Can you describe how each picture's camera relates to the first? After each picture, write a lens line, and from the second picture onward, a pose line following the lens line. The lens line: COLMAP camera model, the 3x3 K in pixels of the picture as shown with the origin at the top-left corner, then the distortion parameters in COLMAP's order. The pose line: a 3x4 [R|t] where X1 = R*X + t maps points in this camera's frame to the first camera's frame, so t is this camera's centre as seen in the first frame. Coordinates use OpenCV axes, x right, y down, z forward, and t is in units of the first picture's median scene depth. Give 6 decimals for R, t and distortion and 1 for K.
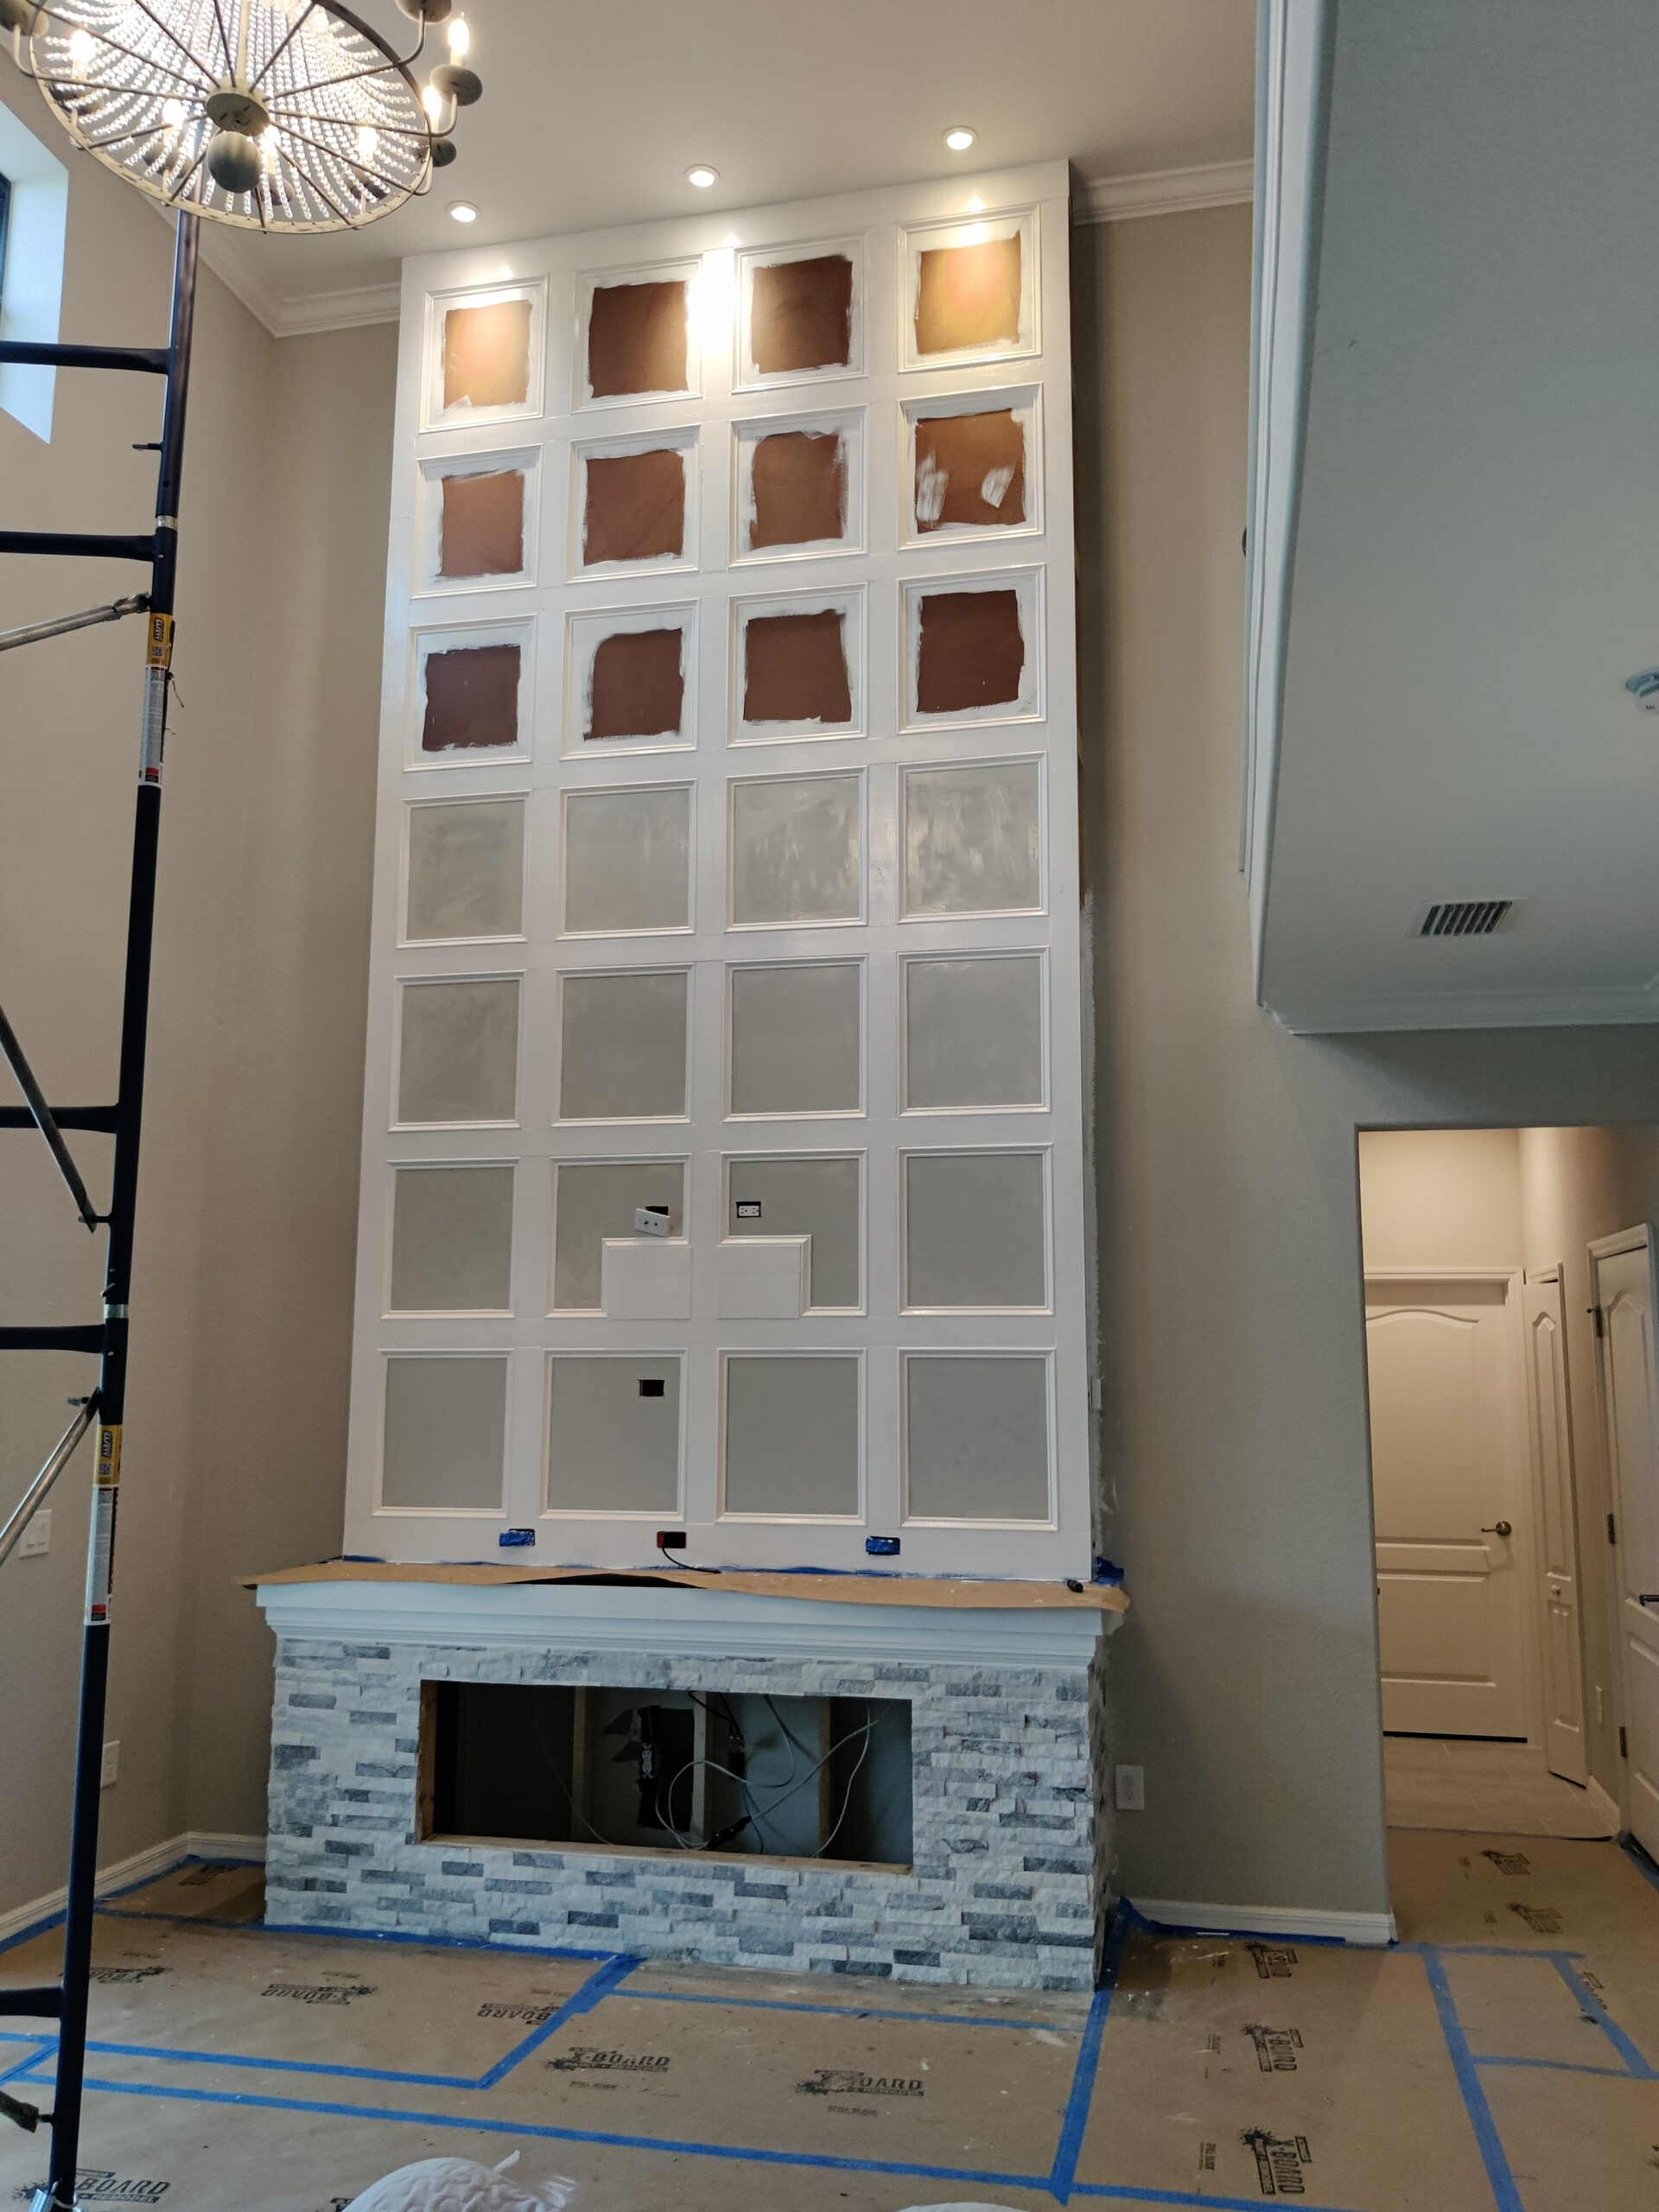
lens RADIAL K [[1620.8, 0, 888.2], [0, 1620.8, 1109.9], [0, 0, 1]] dist [0.026974, -0.030195]
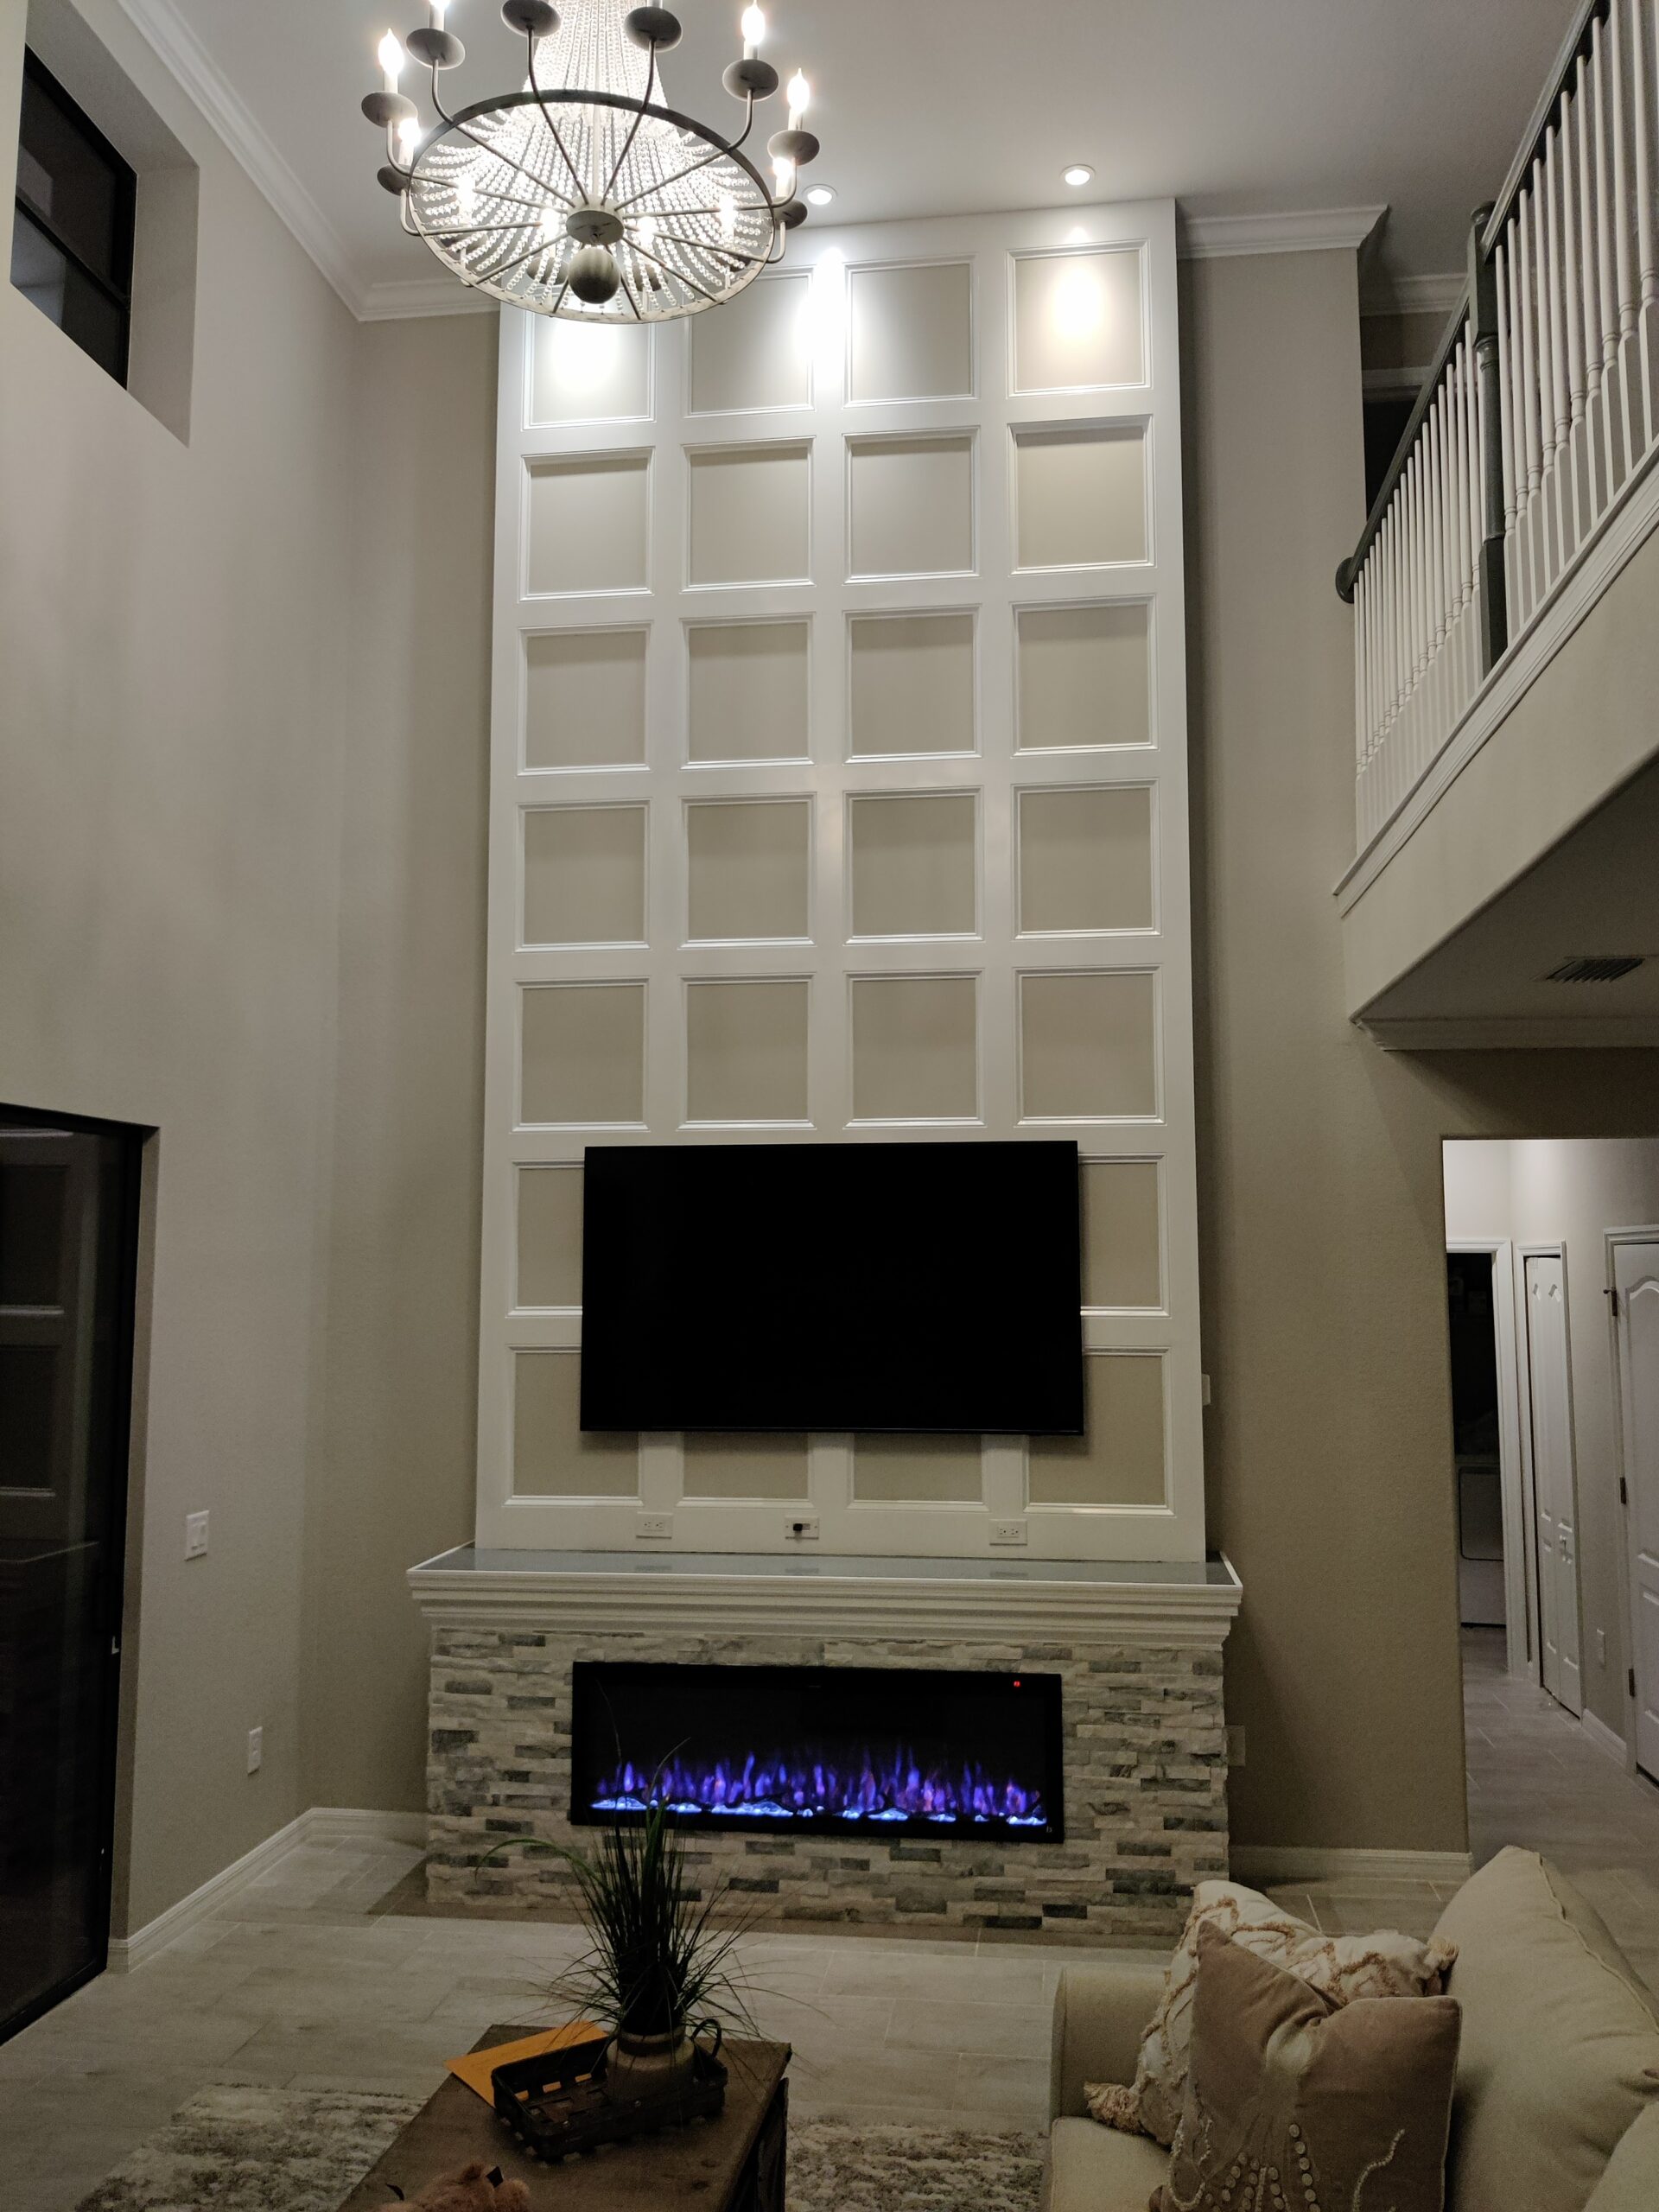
lens RADIAL K [[1620.8, 0, 877.7], [0, 1620.8, 1089.7], [0, 0, 1]] dist [0.026974, -0.030195]
pose [[0.995981, 0.004845, 0.089434, -0.192888], [-0.008661, 0.999066, 0.042328, -0.067681], [-0.089146, -0.042933, 0.995093, -0.044910]]
